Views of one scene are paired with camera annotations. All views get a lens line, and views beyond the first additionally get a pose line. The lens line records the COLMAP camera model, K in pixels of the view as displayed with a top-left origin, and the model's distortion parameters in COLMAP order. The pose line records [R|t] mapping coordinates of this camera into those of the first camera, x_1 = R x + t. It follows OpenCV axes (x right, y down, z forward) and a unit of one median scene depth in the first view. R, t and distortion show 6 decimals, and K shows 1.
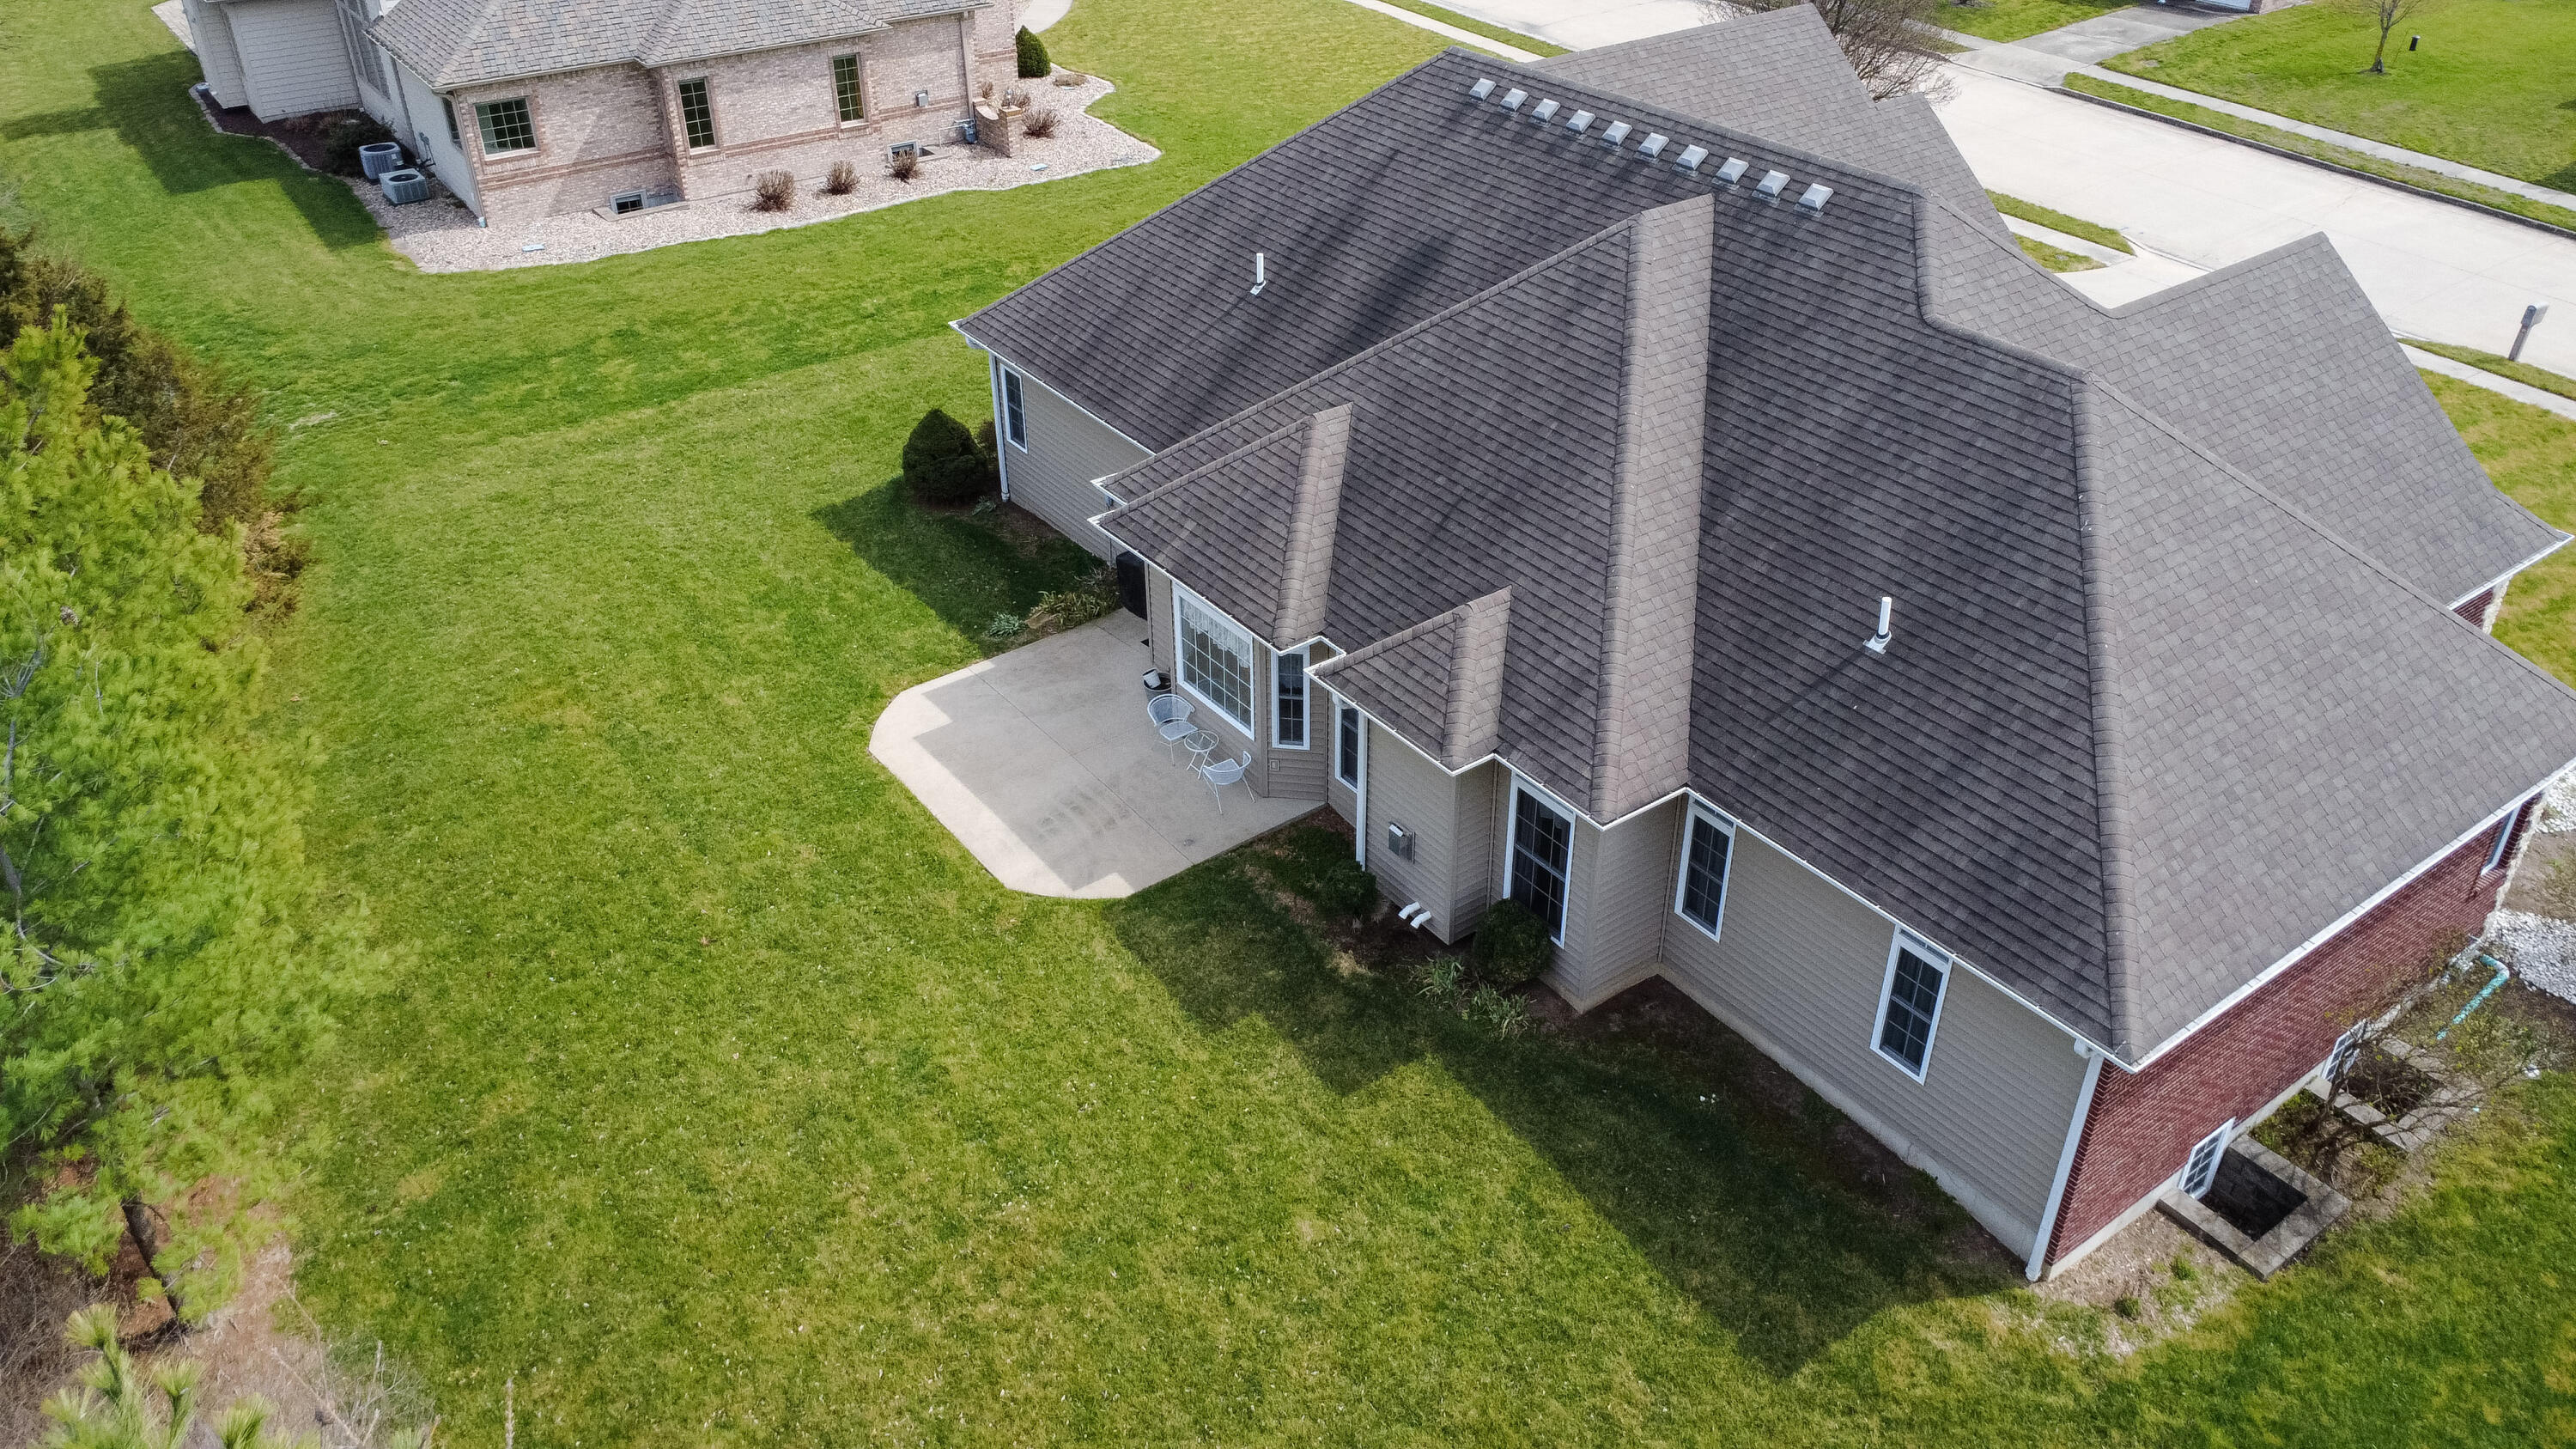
lens RADIAL K [[1924.3, 0, 1288.0], [0, 1924.3, 724.5], [0, 0, 1]] dist [0.005488, -0.003214]
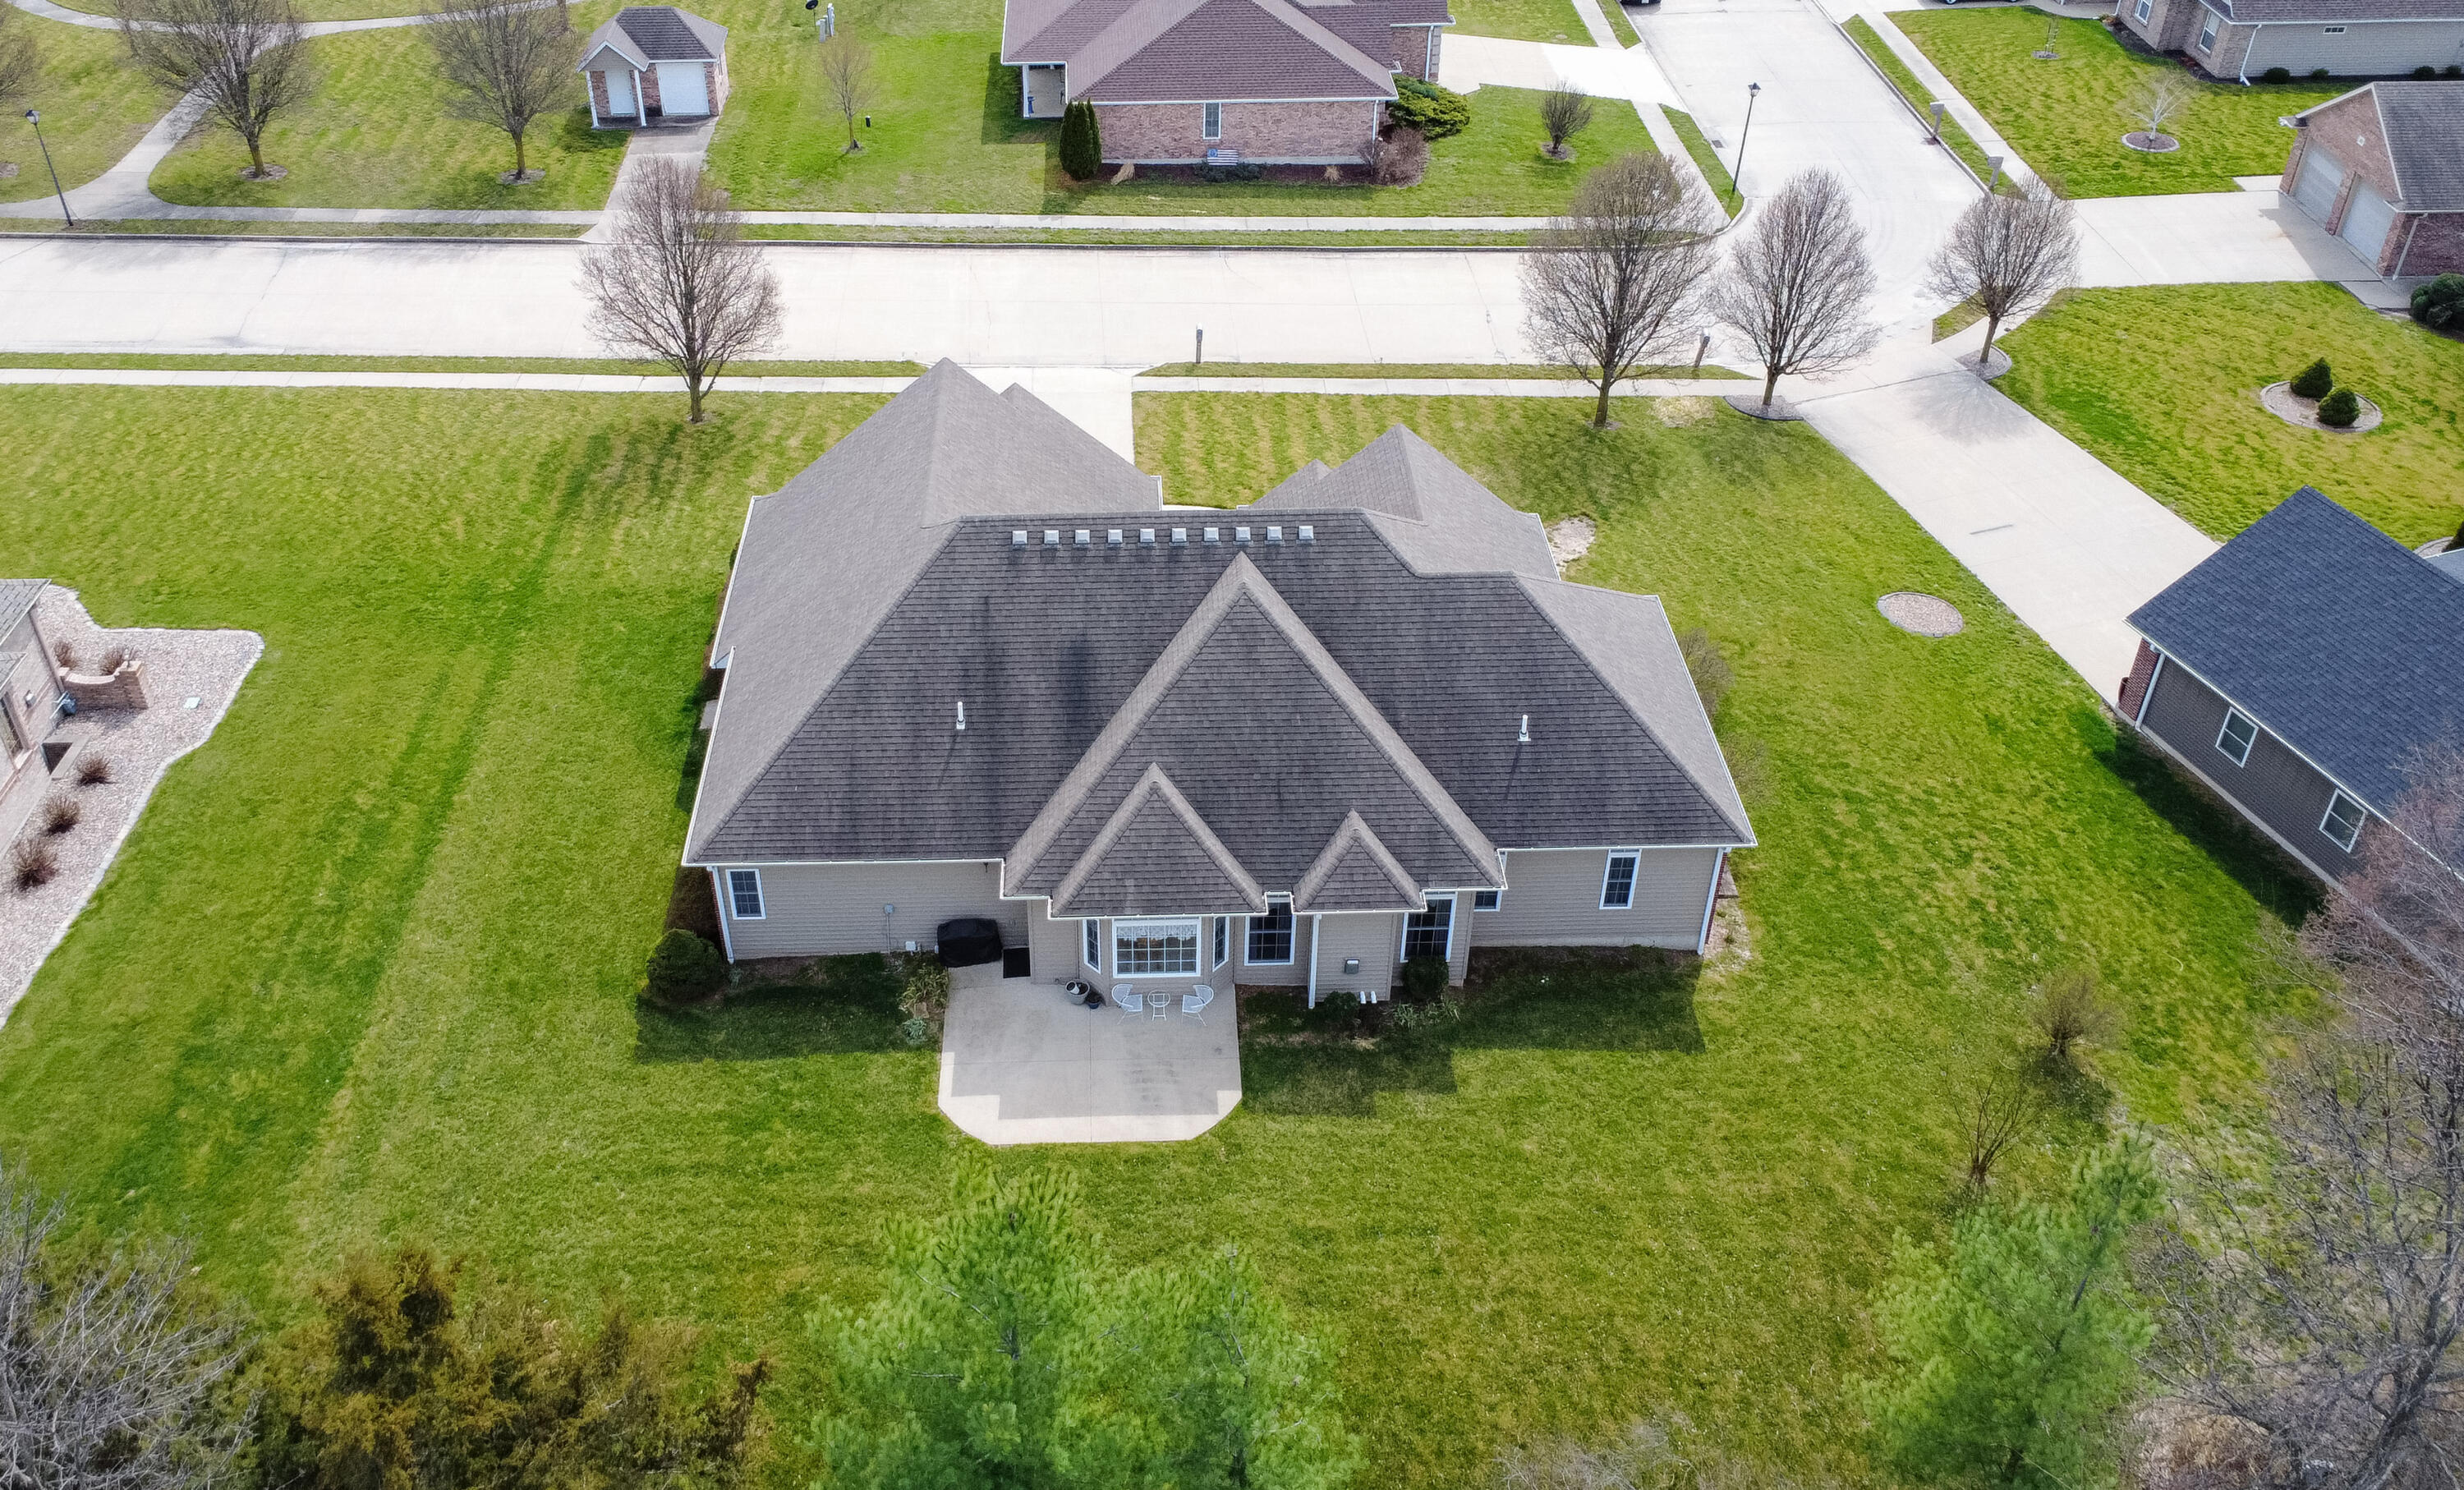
lens RADIAL K [[2063.6, 0, 1142.8], [0, 2063.6, 749.9], [0, 0, 1]] dist [0.004219, 0.003844]
pose [[0.570739, -0.496736, 0.653842, -1.110926], [0.449249, 0.855424, 0.257732, -0.637249], [-0.687337, 0.146640, 0.711382, -0.208610]]
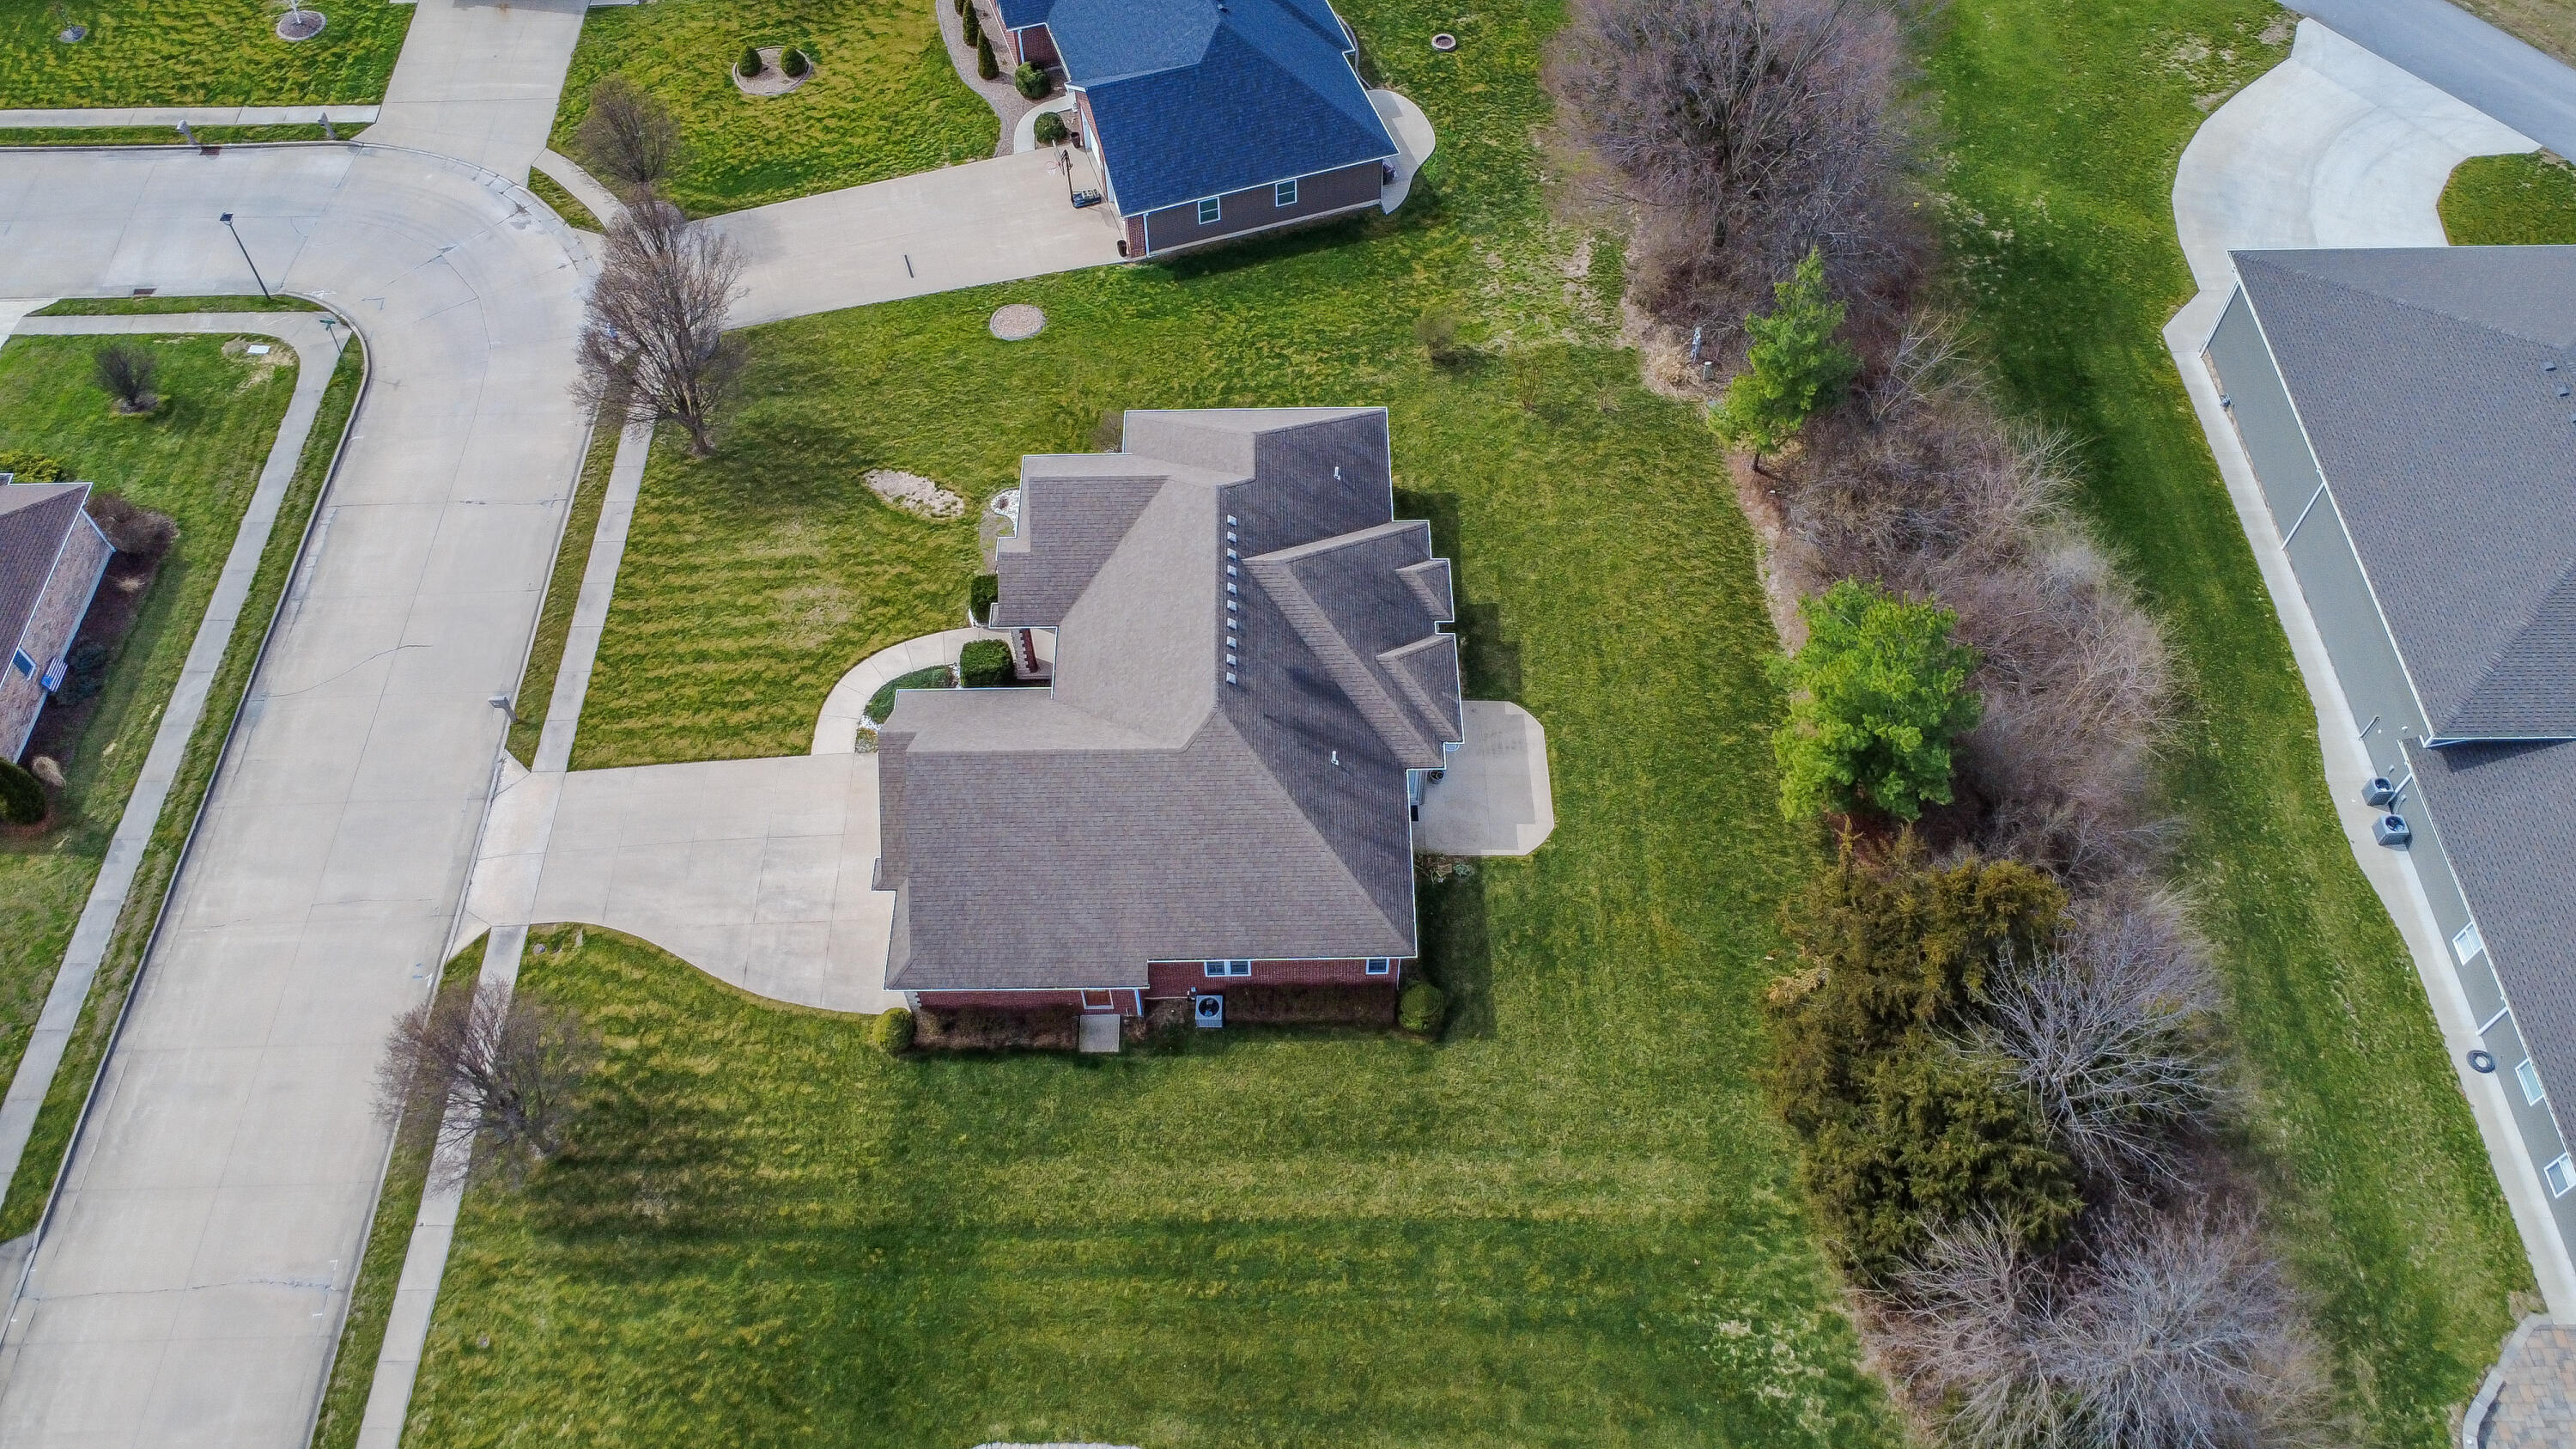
lens RADIAL K [[1938.8, 0, 1288.0], [0, 1938.8, 724.5], [0, 0, 1]] dist [0.000366, 0.000356]
pose [[-0.814700, -0.467465, 0.343132, -0.783823], [0.327321, 0.117732, 0.937550, -2.572844], [-0.478670, 0.876137, 0.057095, 1.019873]]
